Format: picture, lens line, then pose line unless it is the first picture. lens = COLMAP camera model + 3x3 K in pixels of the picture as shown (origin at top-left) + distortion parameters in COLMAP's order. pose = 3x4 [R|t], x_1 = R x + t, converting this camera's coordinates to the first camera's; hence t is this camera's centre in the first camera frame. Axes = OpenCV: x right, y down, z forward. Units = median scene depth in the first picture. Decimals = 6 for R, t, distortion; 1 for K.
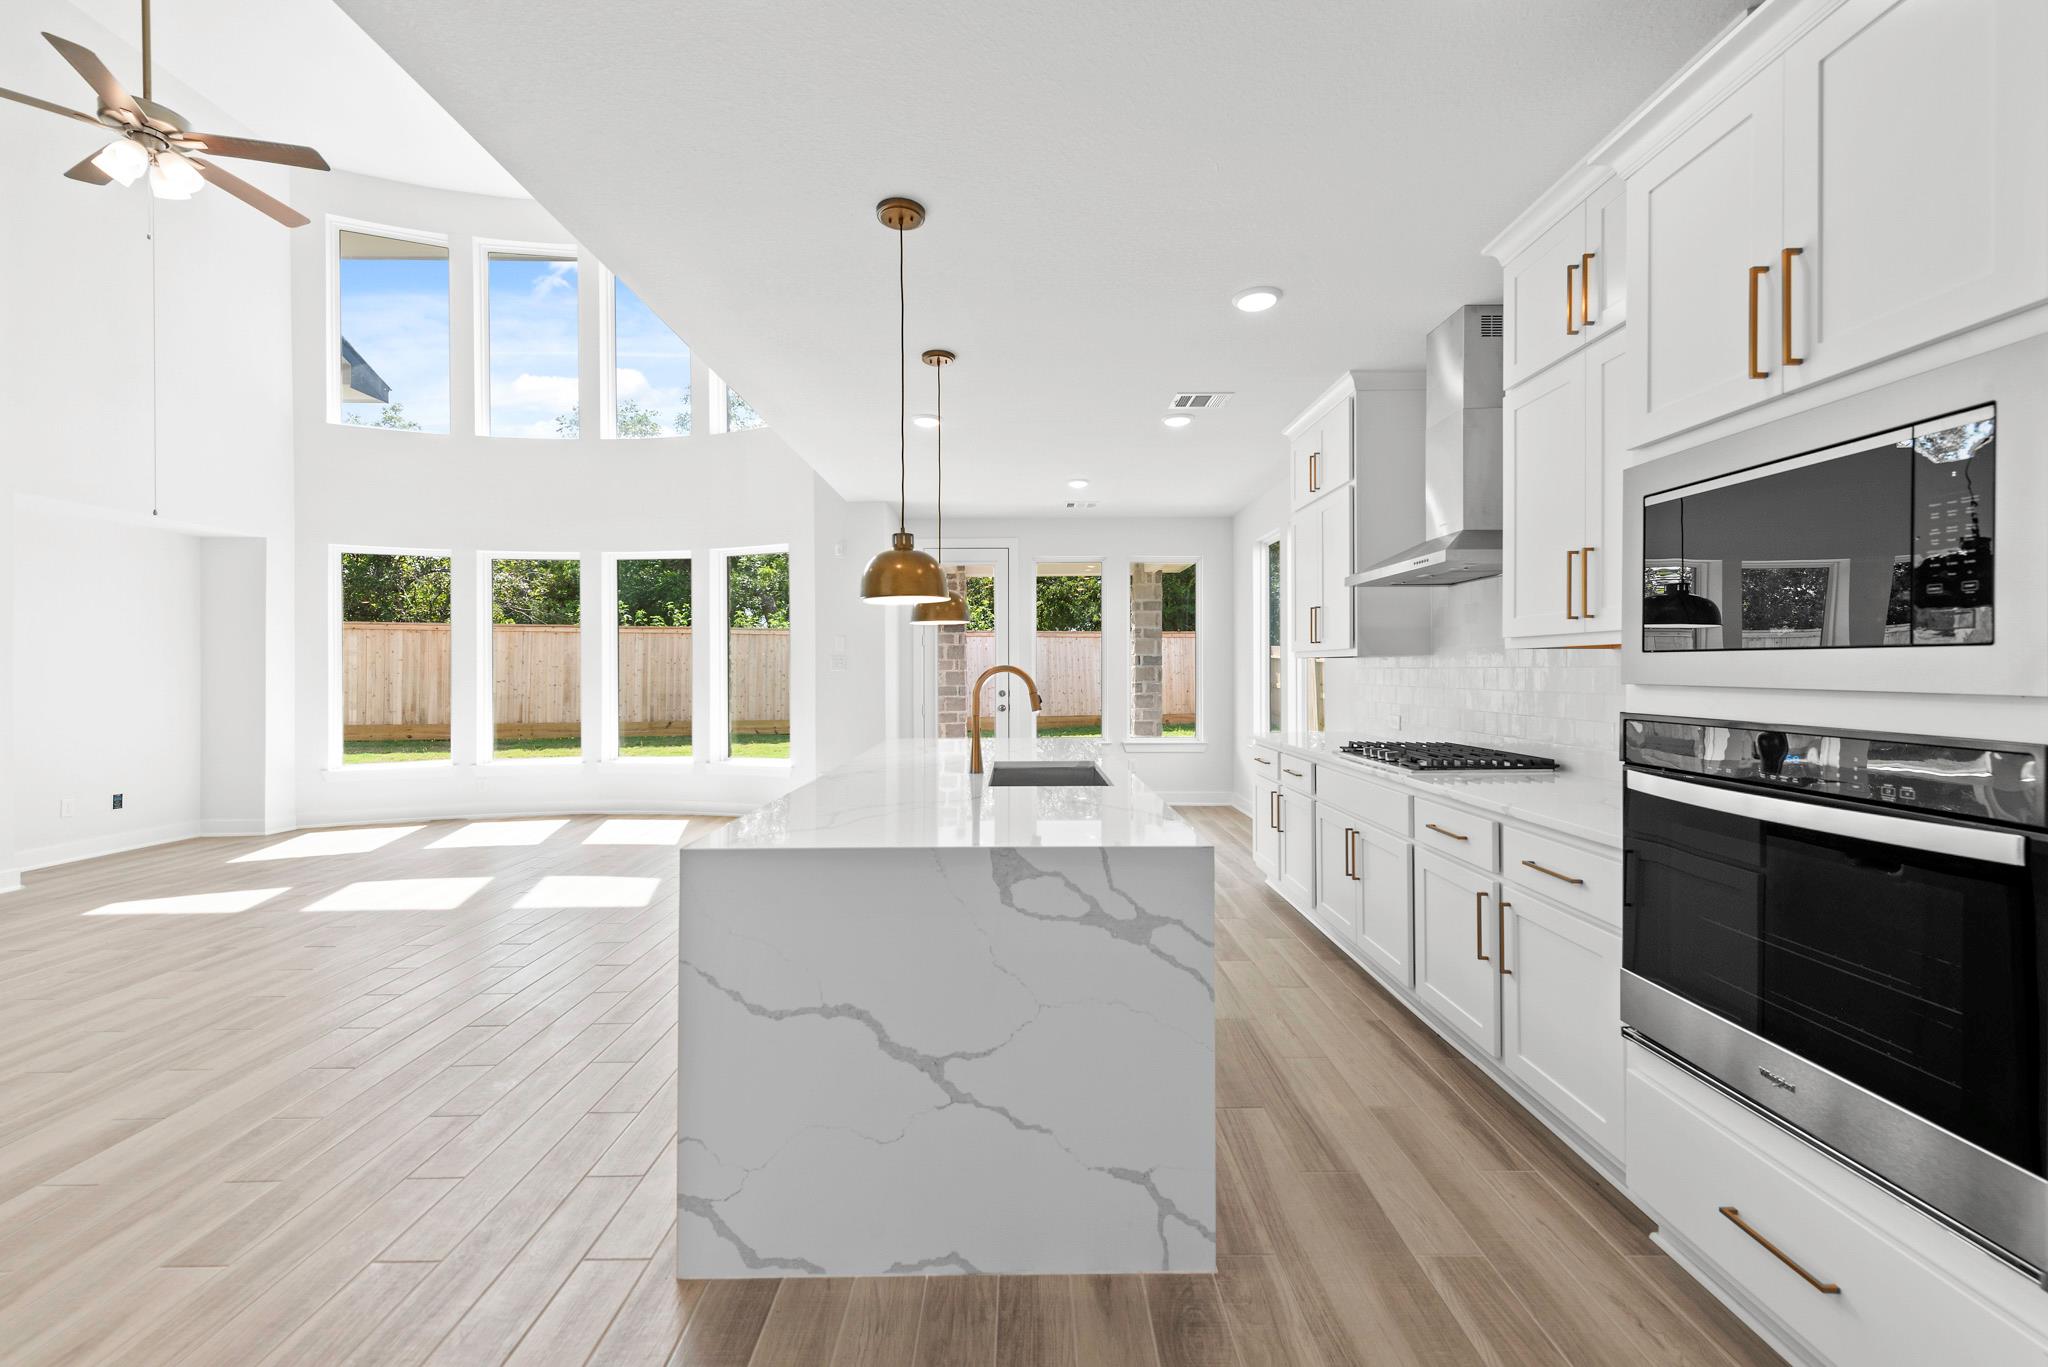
lens RADIAL K [[812.2, 0, 1057.1], [0, 812.2, 676.3], [0, 0, 1]] dist [0.007493, -0.001537]
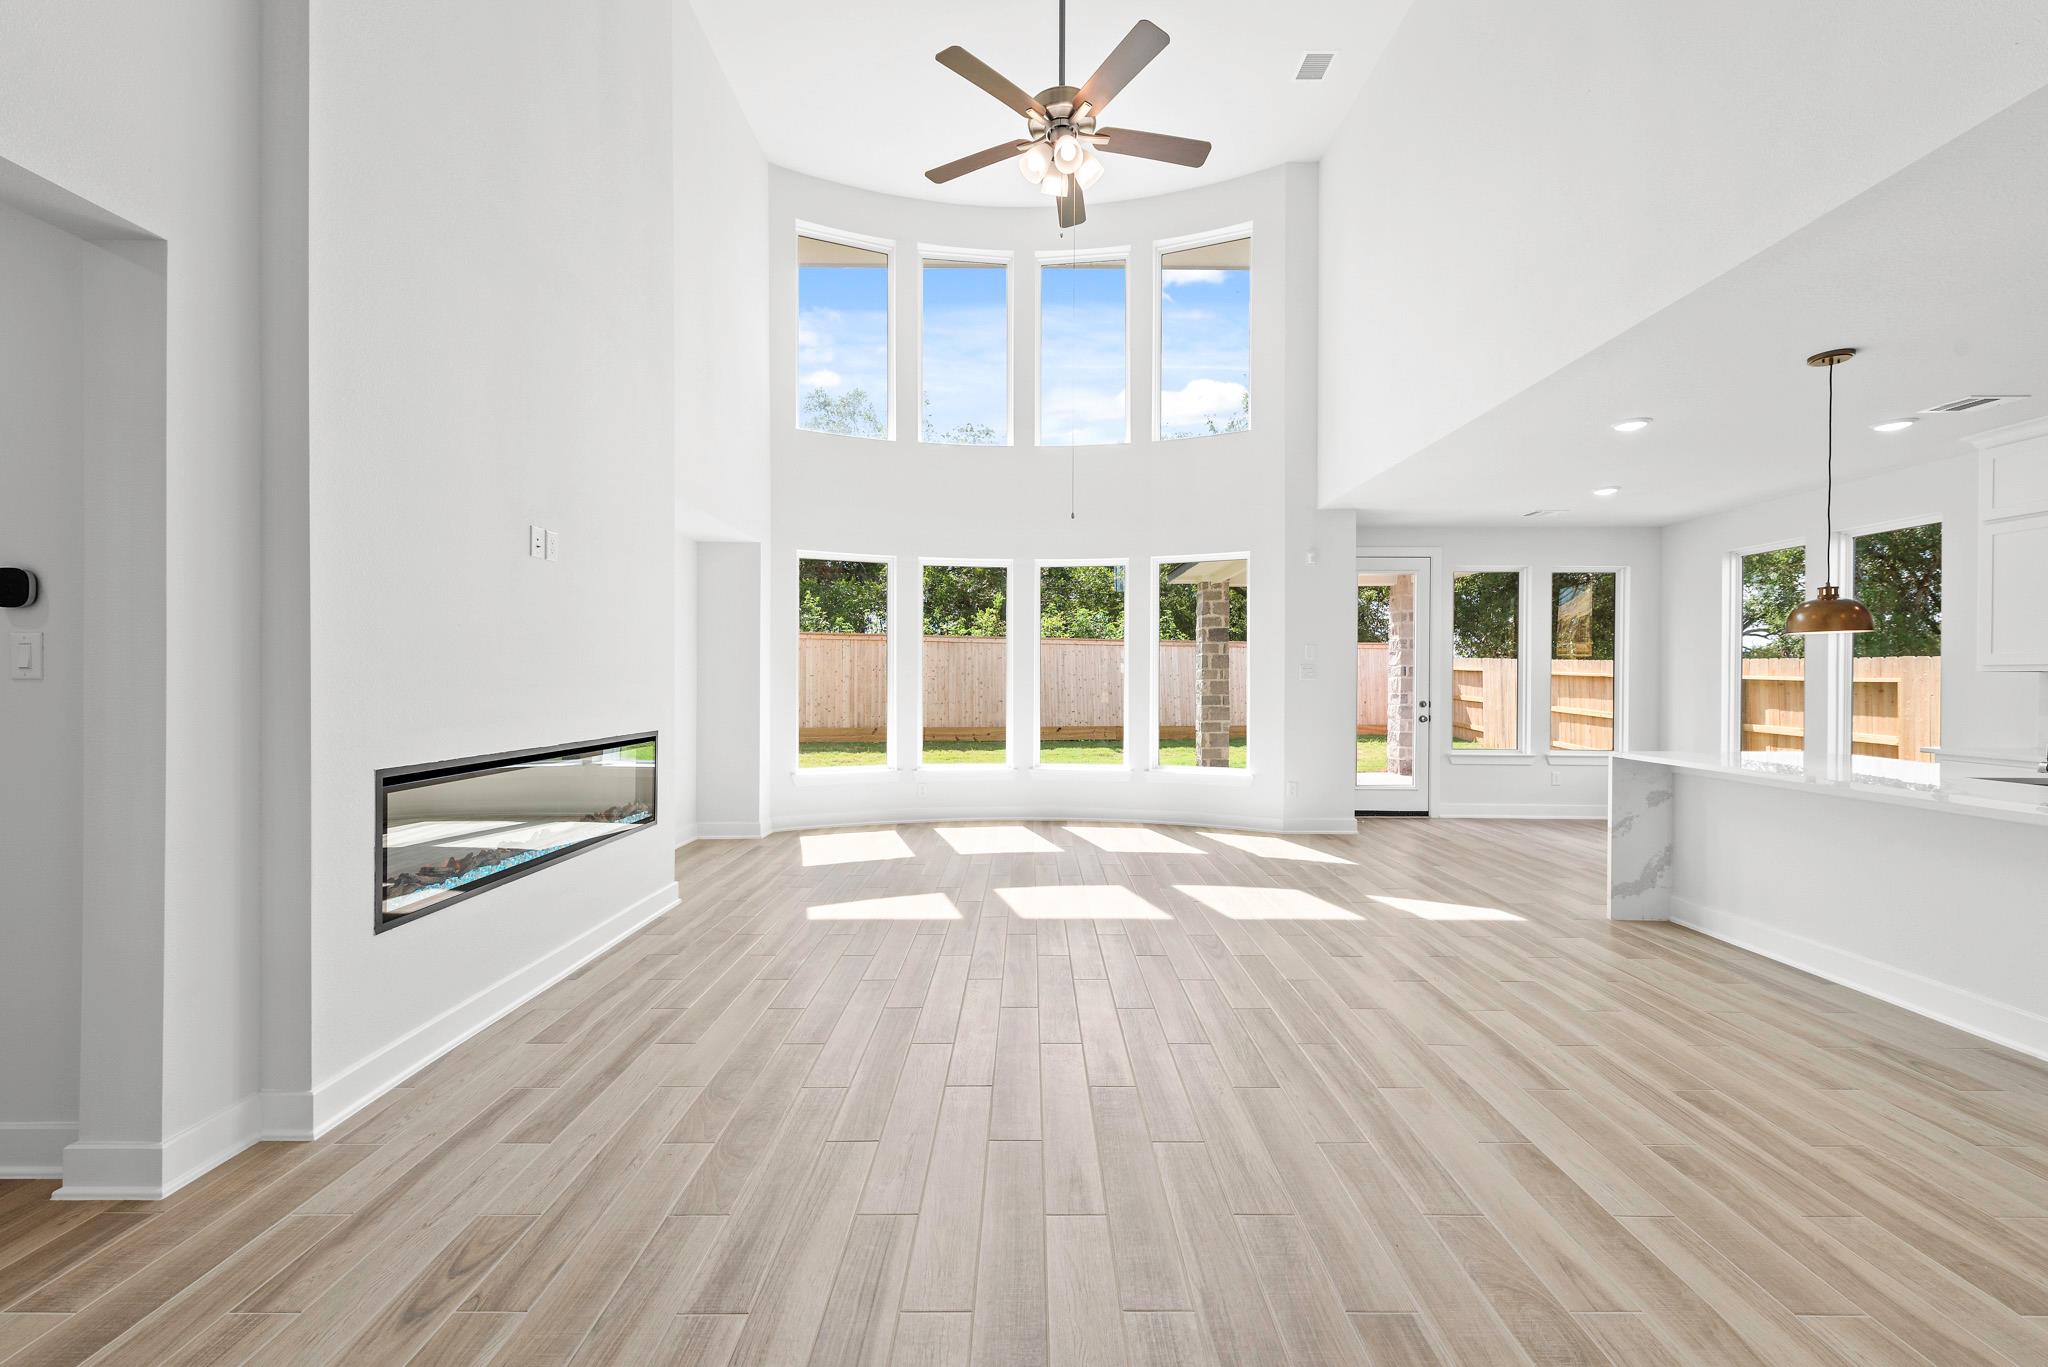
lens RADIAL K [[812.2, 0, 1038.9], [0, 812.2, 669.8], [0, 0, 1]] dist [0.007493, -0.001537]
pose [[0.999591, 0.010645, -0.026534, -0.521520], [-0.011177, 0.999738, -0.019994, 0.004760], [0.026314, 0.020282, 0.999448, 0.006537]]
